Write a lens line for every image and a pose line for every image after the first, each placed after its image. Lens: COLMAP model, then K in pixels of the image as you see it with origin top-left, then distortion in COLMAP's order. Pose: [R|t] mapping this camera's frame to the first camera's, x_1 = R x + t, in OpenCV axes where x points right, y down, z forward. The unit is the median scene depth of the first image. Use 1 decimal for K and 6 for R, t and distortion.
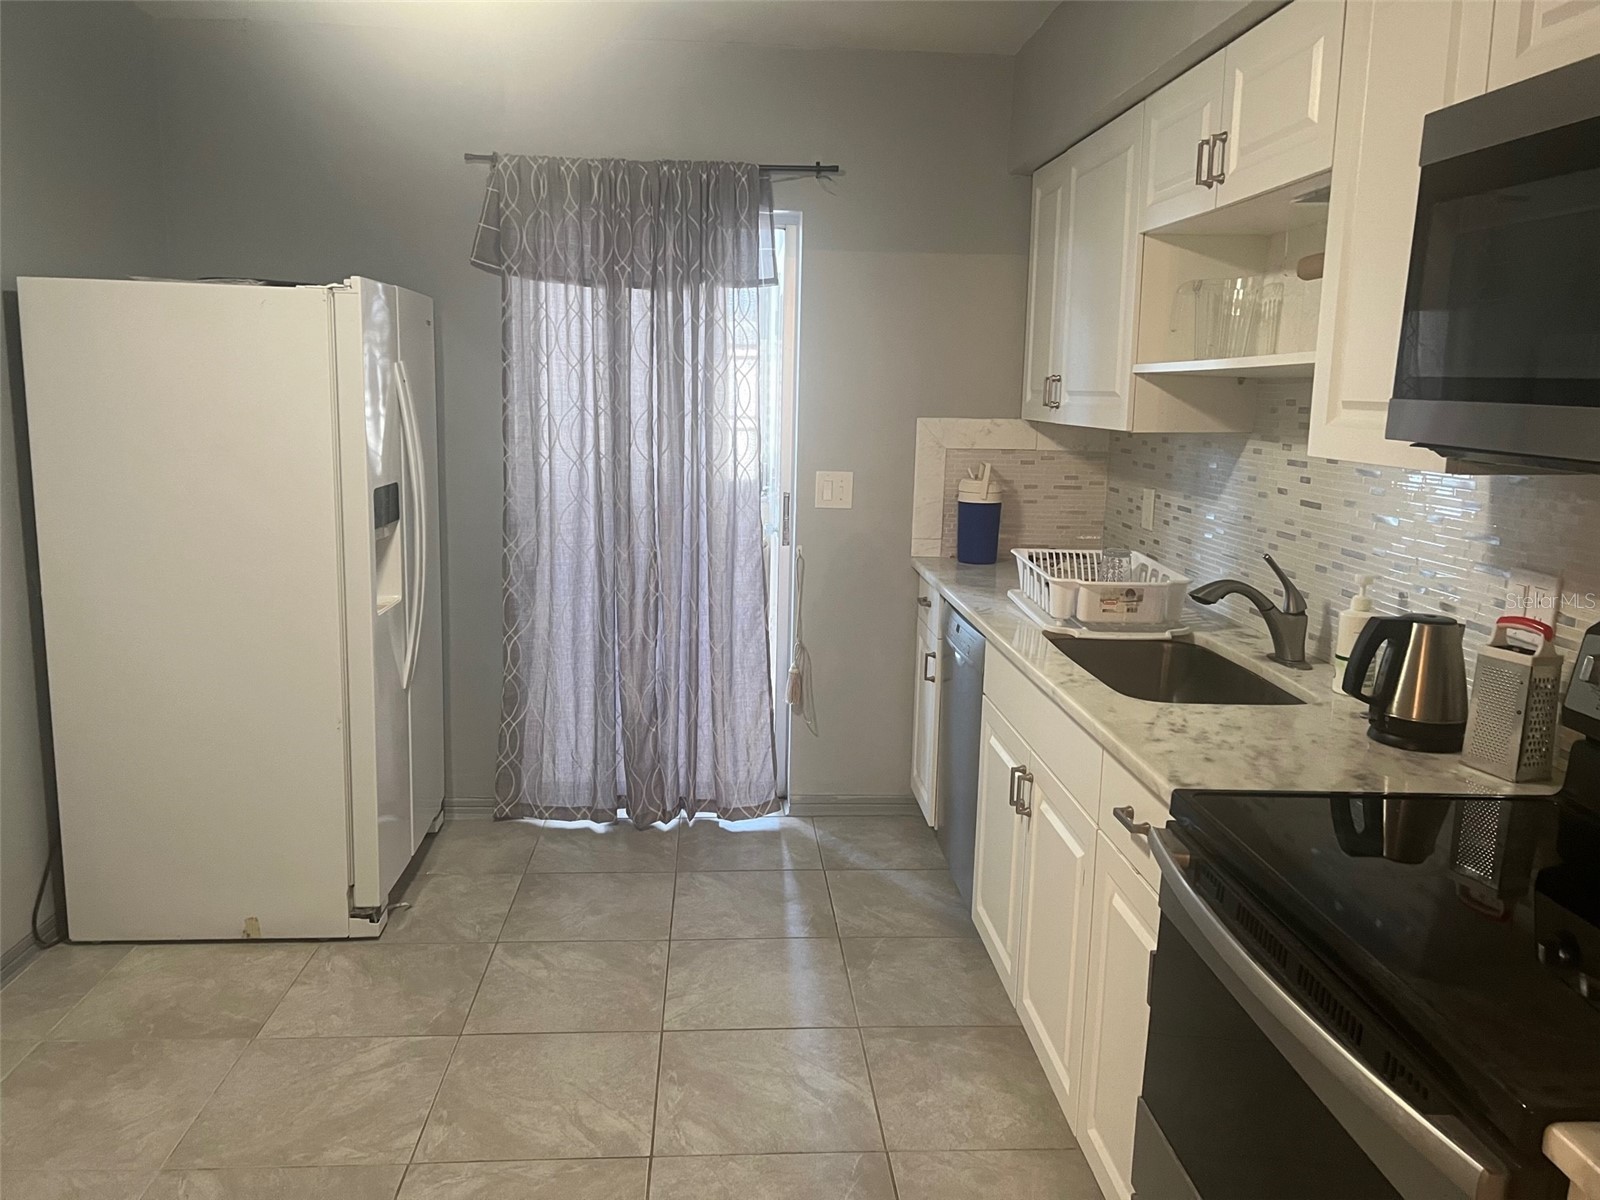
lens RADIAL K [[1200.4, 0, 811.1], [0, 1200.4, 590.6], [0, 0, 1]] dist [0.060175, -0.040397]
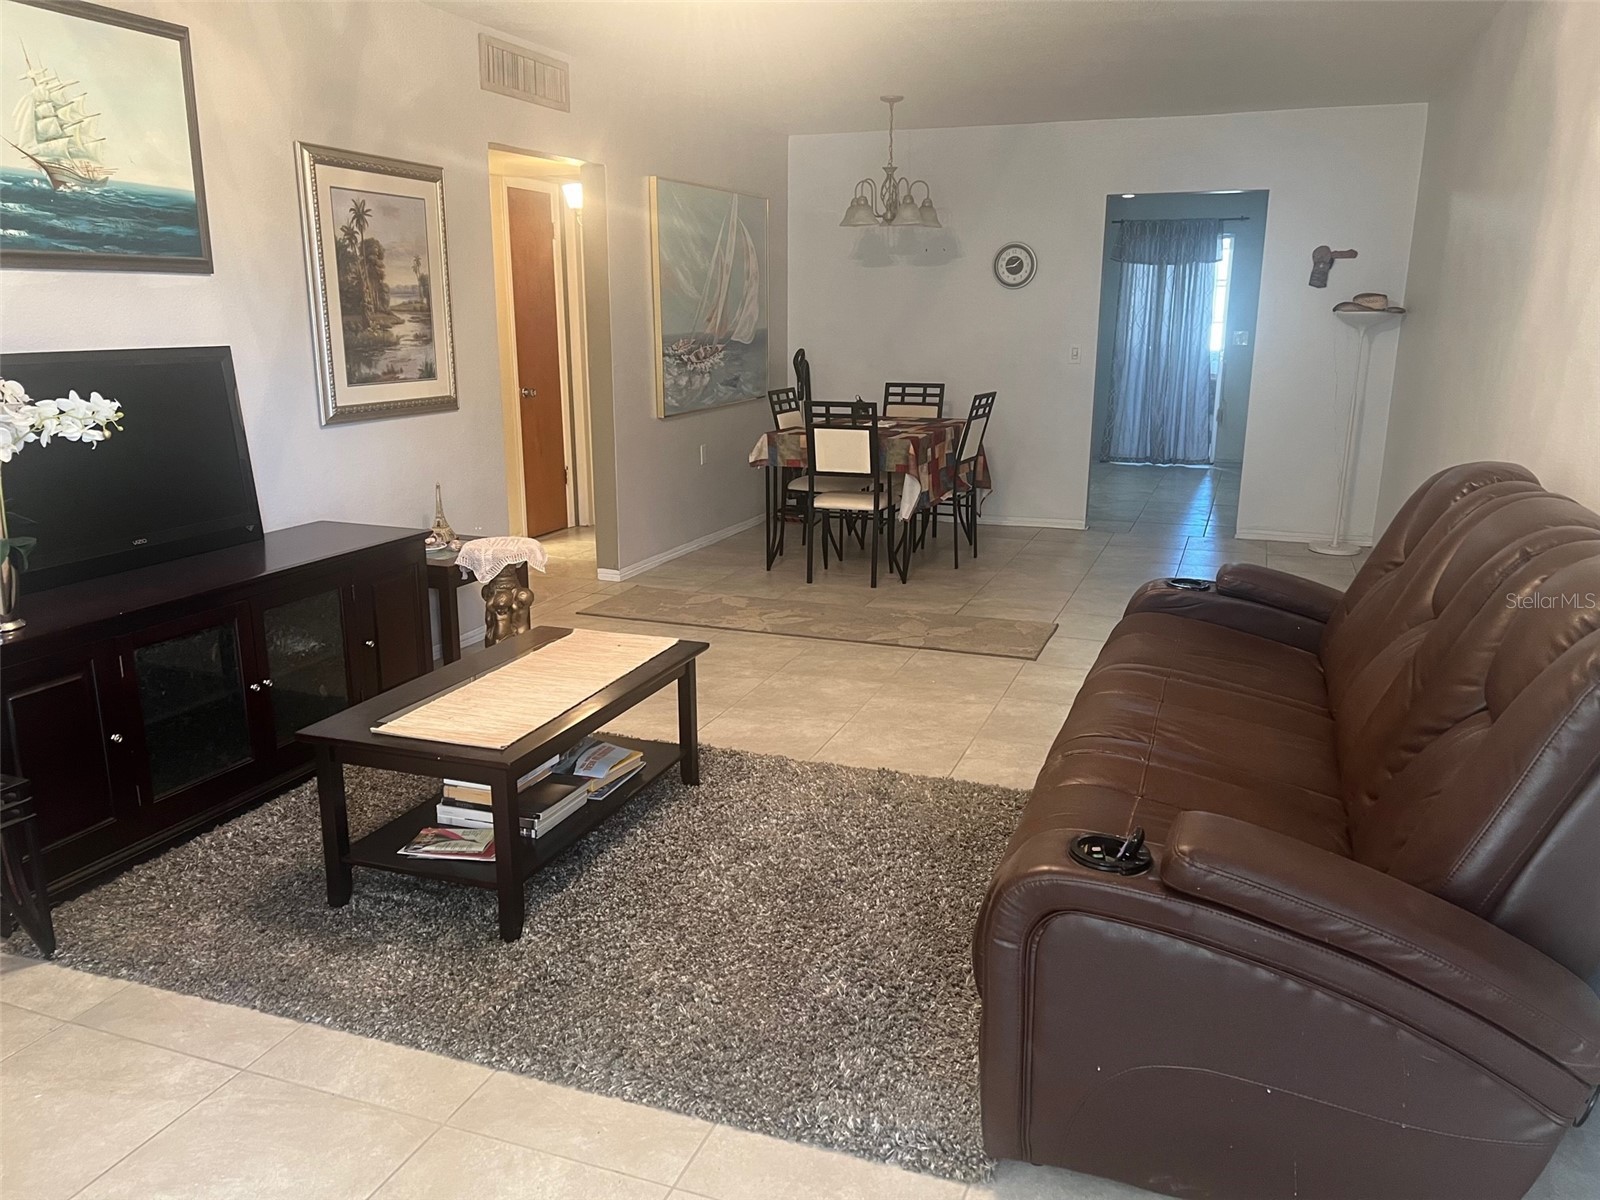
lens RADIAL K [[1200.4, 0, 810.7], [0, 1200.4, 598.9], [0, 0, 1]] dist [0.060175, -0.040397]
pose [[0.910331, 0.083463, -0.405378, 0.297541], [-0.057442, 0.995455, 0.075960, 0.350806], [0.409875, -0.045863, 0.910988, -1.912403]]
